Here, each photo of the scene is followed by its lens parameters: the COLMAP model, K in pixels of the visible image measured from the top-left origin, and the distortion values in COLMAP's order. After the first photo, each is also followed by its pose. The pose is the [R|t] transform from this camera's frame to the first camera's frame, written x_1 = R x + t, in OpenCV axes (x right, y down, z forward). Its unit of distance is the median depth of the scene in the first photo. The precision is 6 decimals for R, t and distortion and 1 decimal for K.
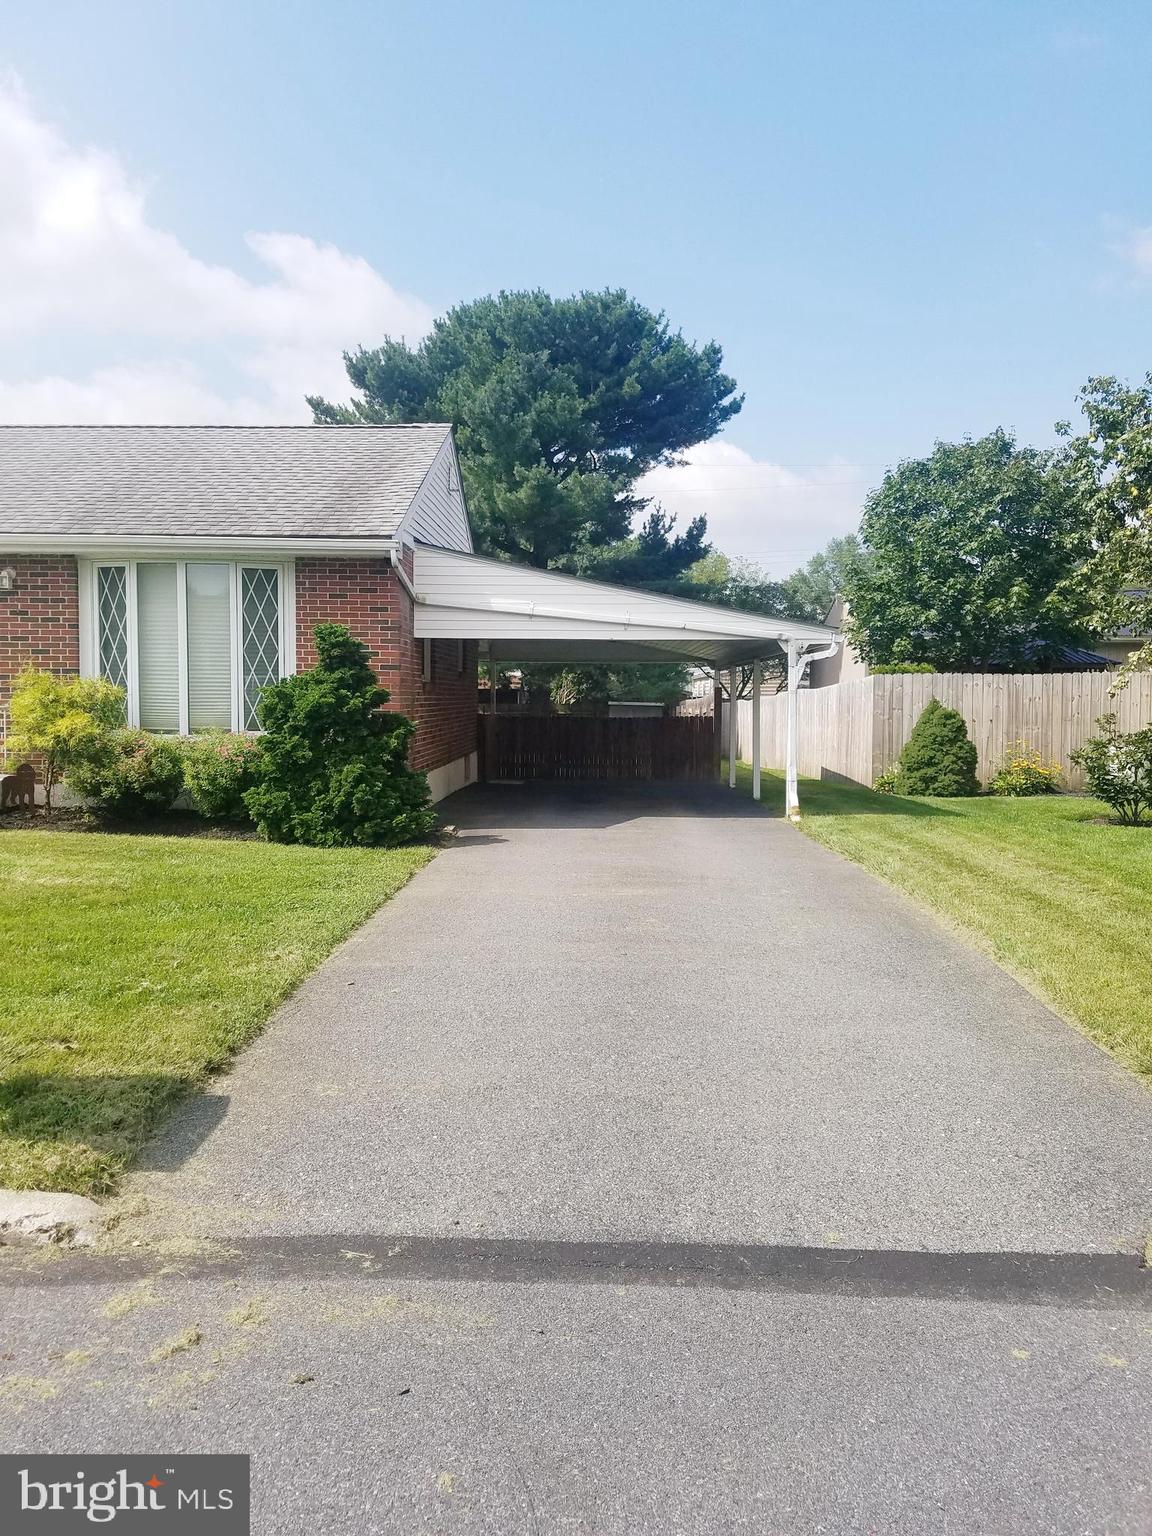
lens RADIAL K [[1183.3, 0, 567.3], [0, 1183.3, 791.6], [0, 0, 1]] dist [0.153353, -0.000194]
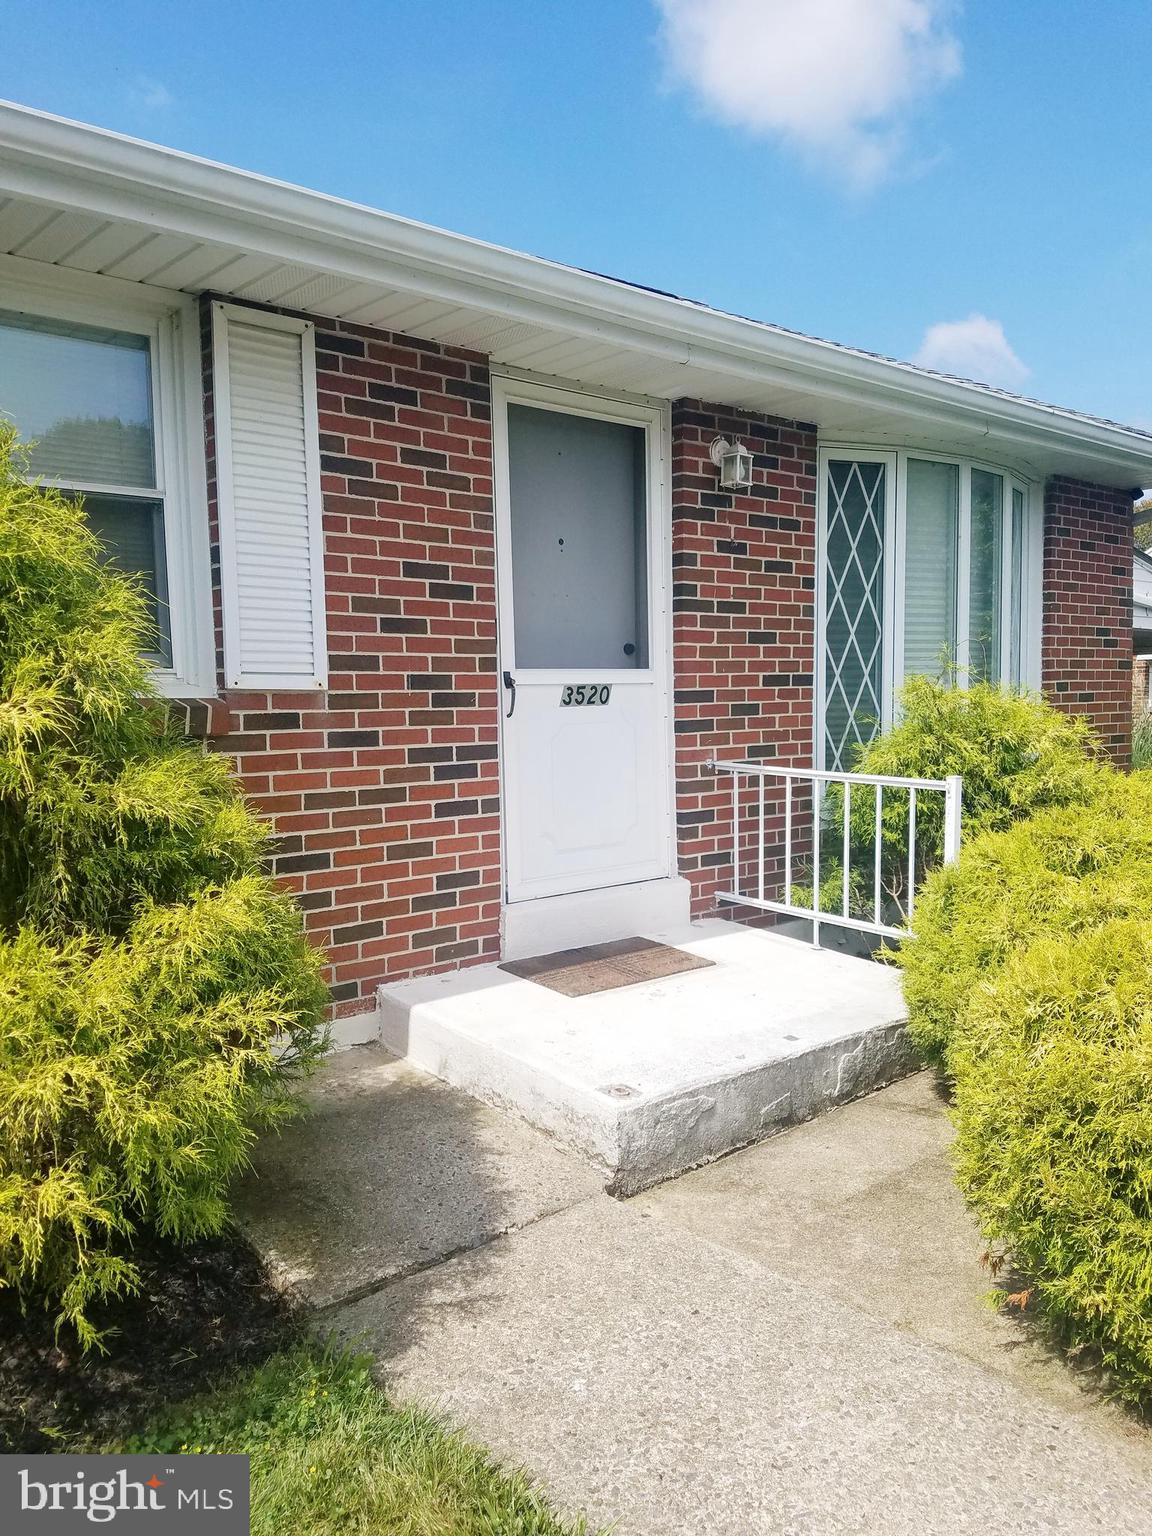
lens RADIAL K [[1183.3, 0, 567.3], [0, 1183.3, 791.6], [0, 0, 1]] dist [0.153353, -0.000194]
pose [[0.727546, -0.063993, 0.683068, -0.790779], [0.067443, 0.997489, 0.021615, -0.073068], [-0.682736, 0.030342, 0.730035, 0.734259]]
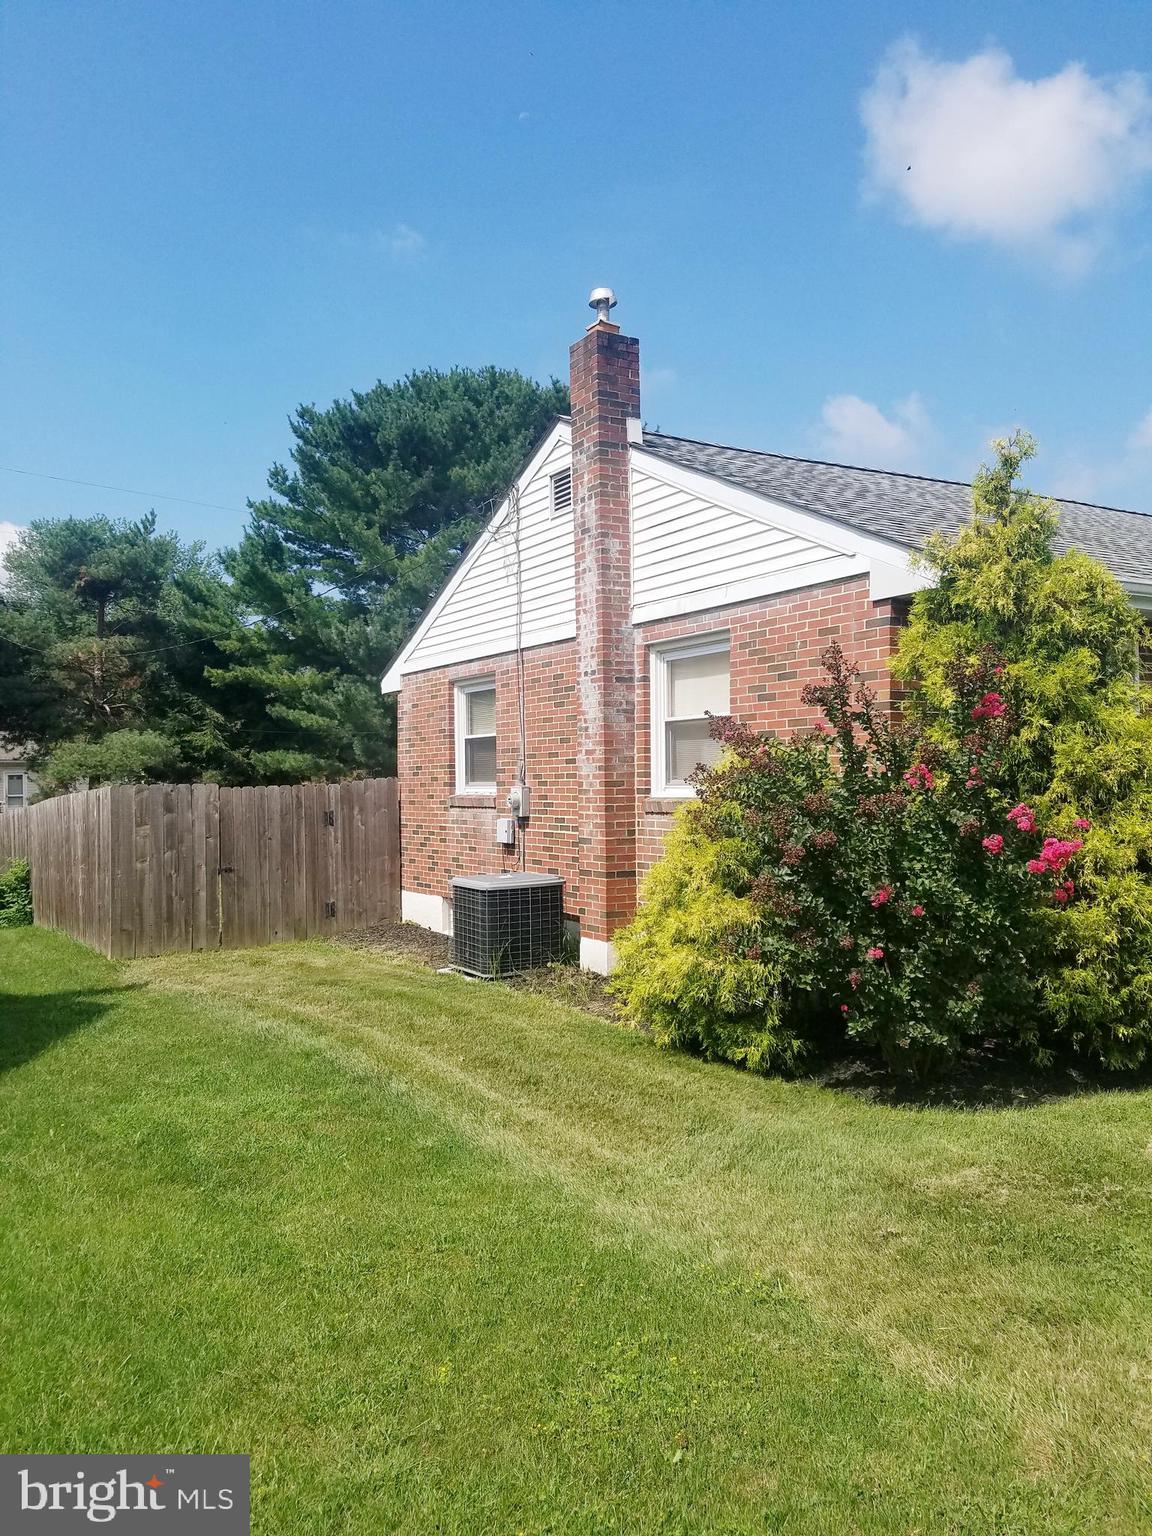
lens RADIAL K [[1183.3, 0, 567.3], [0, 1183.3, 791.6], [0, 0, 1]] dist [0.153353, -0.000194]
pose [[0.818763, -0.021794, 0.573718, -1.580935], [0.065098, 0.996359, -0.055055, -0.076407], [-0.570429, 0.082425, 0.817201, 0.641154]]
